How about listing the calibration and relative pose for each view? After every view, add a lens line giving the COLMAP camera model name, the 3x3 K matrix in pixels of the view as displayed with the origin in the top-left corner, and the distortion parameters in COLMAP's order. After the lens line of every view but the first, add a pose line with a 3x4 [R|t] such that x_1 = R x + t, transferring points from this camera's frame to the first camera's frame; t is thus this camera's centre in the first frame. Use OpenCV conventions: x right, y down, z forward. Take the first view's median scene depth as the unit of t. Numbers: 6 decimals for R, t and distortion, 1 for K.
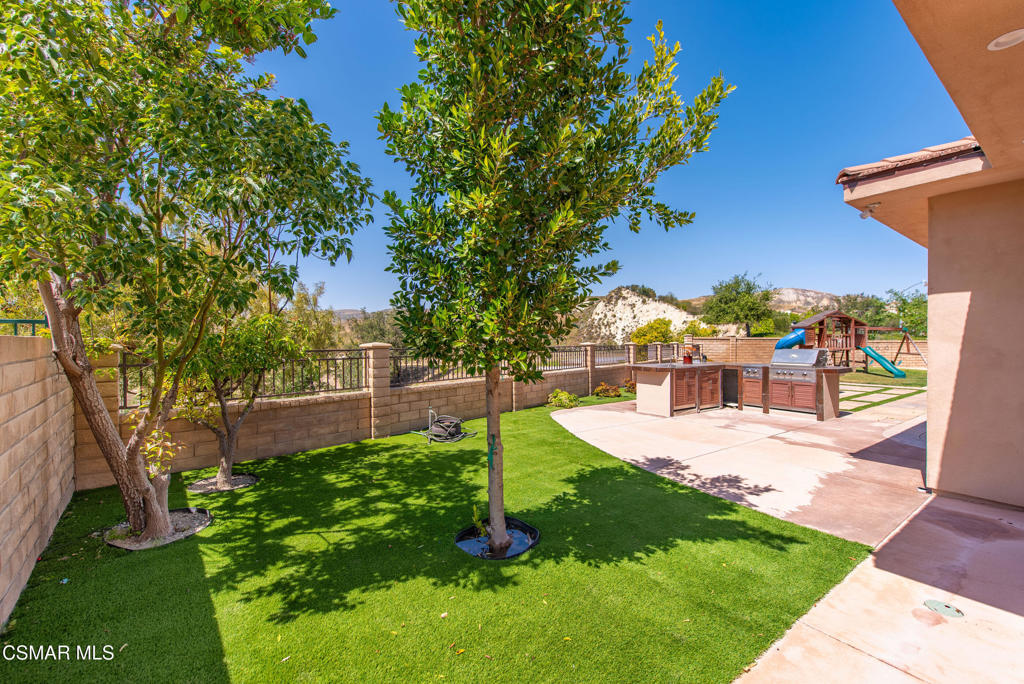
lens RADIAL K [[408.9, 0, 512.0], [0, 408.9, 342.0], [0, 0, 1]] dist [-0.000757, -0.000101]
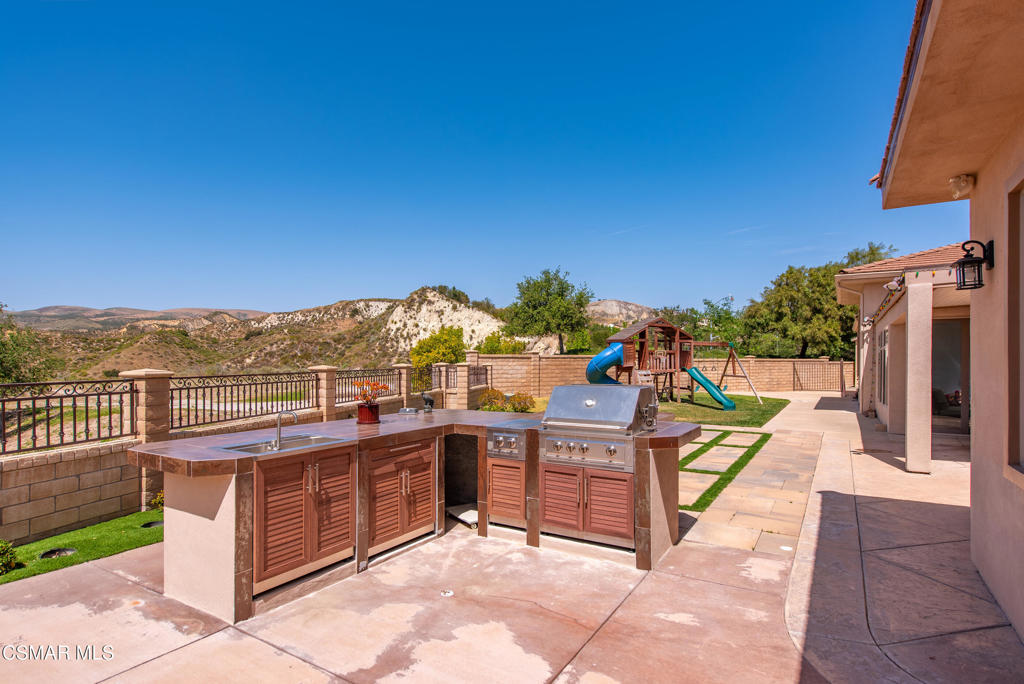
lens RADIAL K [[529.9, 0, 511.9], [0, 529.9, 360.8], [0, 0, 1]] dist [-0.001386, -0.000202]
pose [[0.917825, -0.004497, 0.396959, 0.169626], [0.003667, 0.999989, 0.002850, -0.004302], [-0.396967, -0.001160, 0.917832, 0.226348]]
